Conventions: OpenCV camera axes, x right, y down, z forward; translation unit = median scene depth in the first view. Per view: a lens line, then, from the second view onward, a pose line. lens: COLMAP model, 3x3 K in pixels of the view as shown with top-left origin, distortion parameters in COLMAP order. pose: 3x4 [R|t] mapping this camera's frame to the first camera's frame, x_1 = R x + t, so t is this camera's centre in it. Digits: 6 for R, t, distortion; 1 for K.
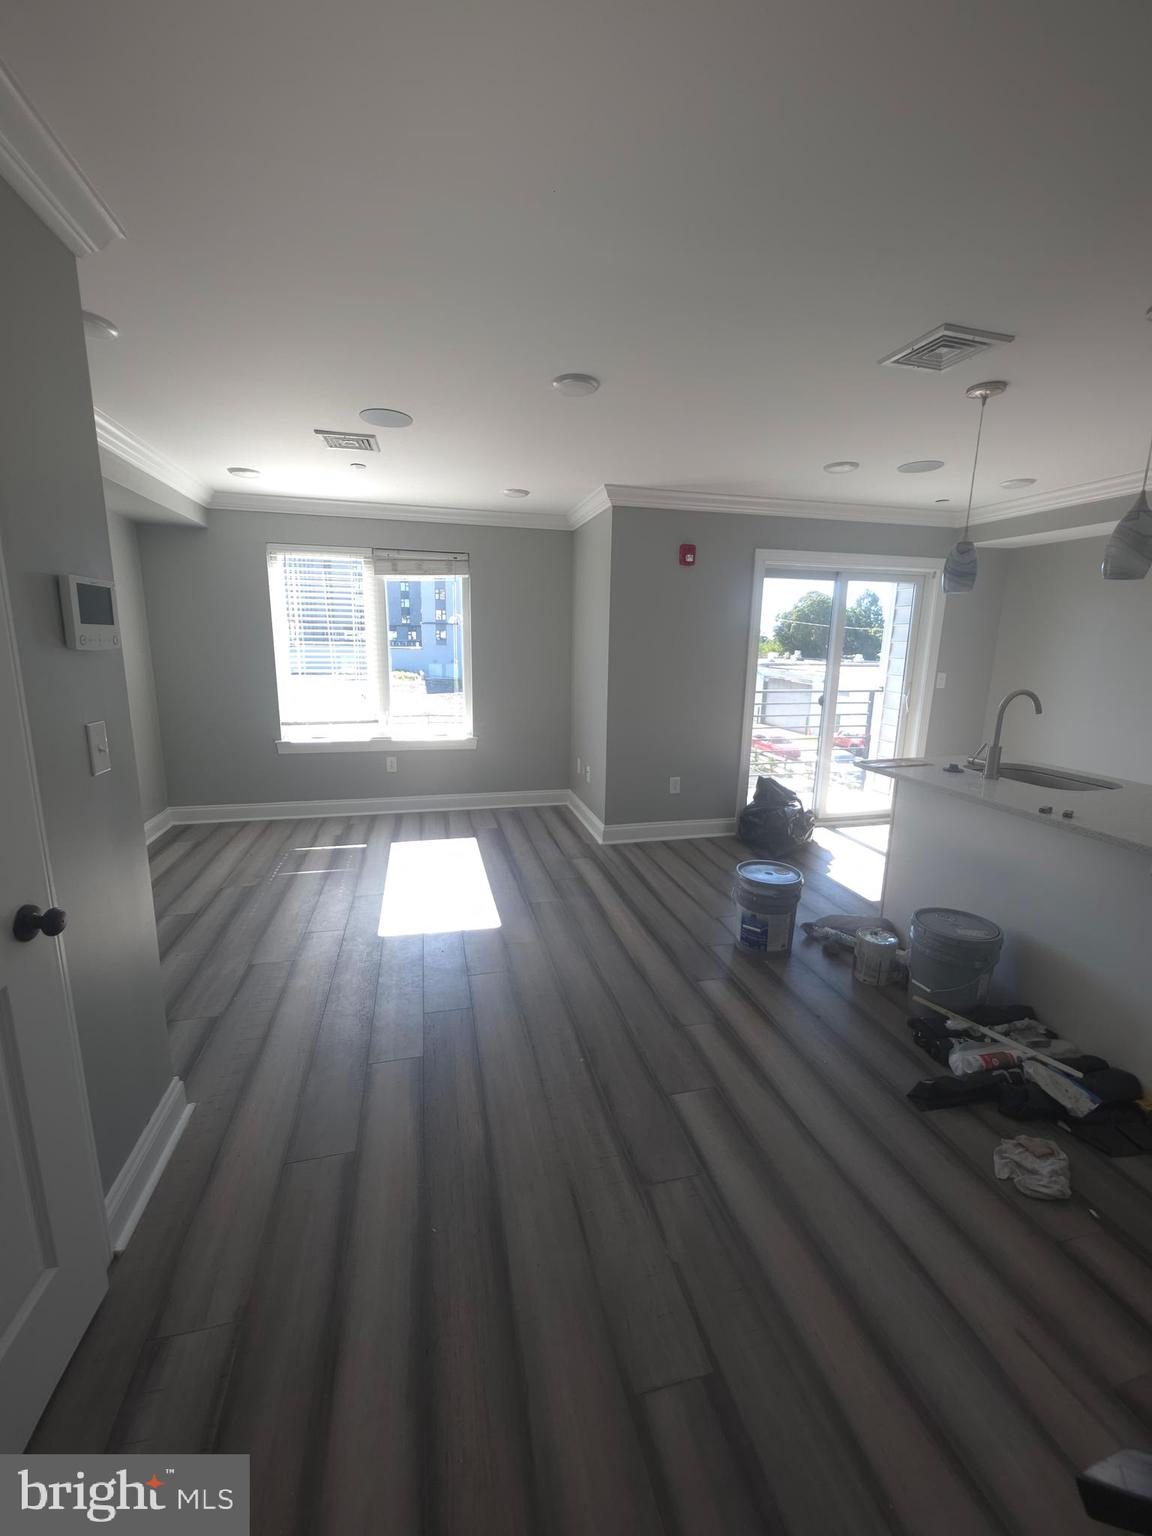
lens RADIAL K [[611.8, 0, 576.0], [0, 611.8, 768.0], [0, 0, 1]] dist [0.000281, -0.000008]
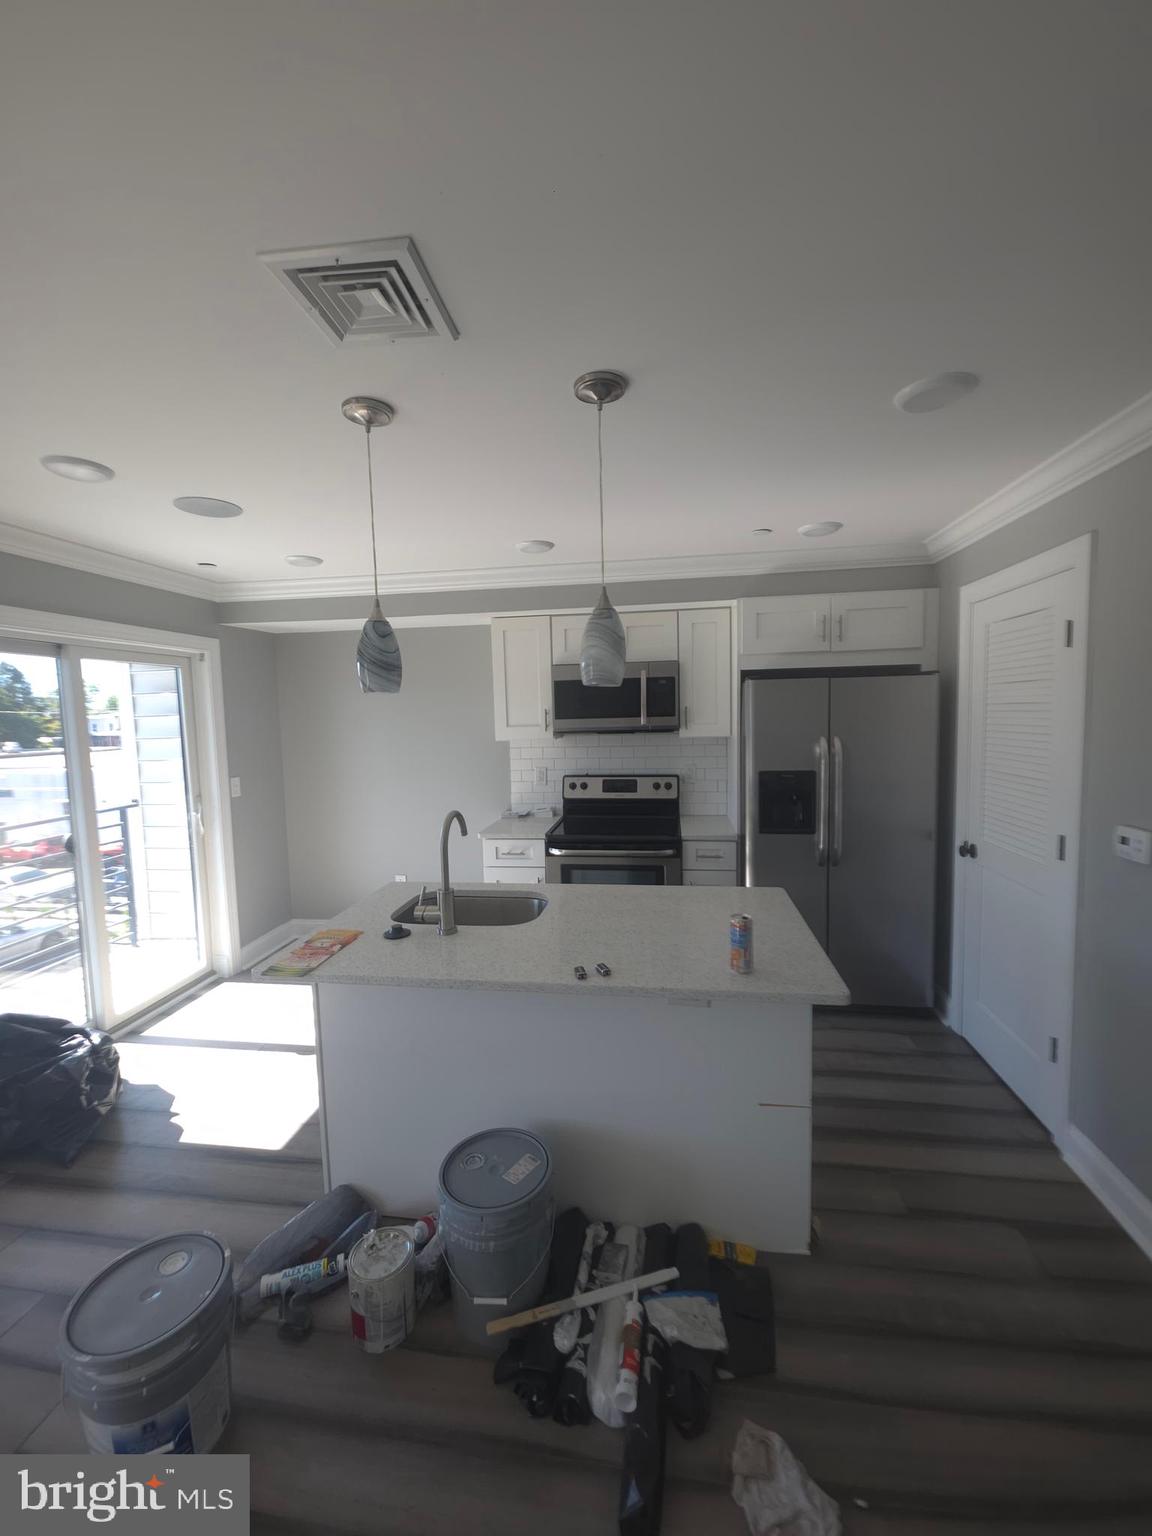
lens RADIAL K [[611.8, 0, 576.0], [0, 611.8, 768.0], [0, 0, 1]] dist [0.000281, -0.000008]
pose [[0.379216, -0.101317, 0.919745, 0.042054], [0.215204, 0.976388, 0.018827, -0.101418], [-0.899935, 0.190793, 0.392066, 0.330508]]
